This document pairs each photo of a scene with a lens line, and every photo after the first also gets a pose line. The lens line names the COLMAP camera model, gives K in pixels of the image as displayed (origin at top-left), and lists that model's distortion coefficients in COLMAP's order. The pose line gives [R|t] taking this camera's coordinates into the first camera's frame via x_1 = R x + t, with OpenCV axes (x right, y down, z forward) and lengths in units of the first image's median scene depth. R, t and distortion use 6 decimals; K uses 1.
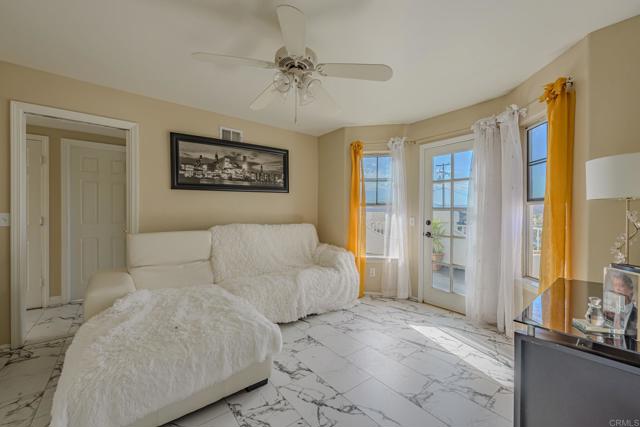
lens RADIAL K [[258.2, 0, 324.4], [0, 258.2, 213.4], [0, 0, 1]] dist [-0.003953, 0.000432]
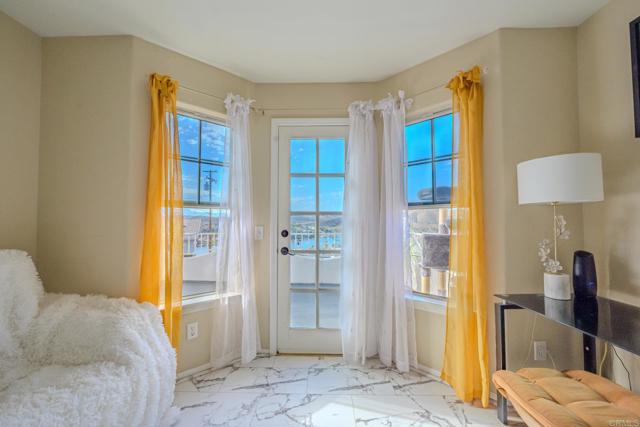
lens RADIAL K [[258.2, 0, 325.8], [0, 258.2, 213.7], [0, 0, 1]] dist [-0.003953, 0.000432]
pose [[0.647263, 0.014259, 0.762133, -0.047421], [0.004485, 0.999736, -0.022514, -0.000397], [-0.762253, 0.017991, 0.647029, 0.452699]]
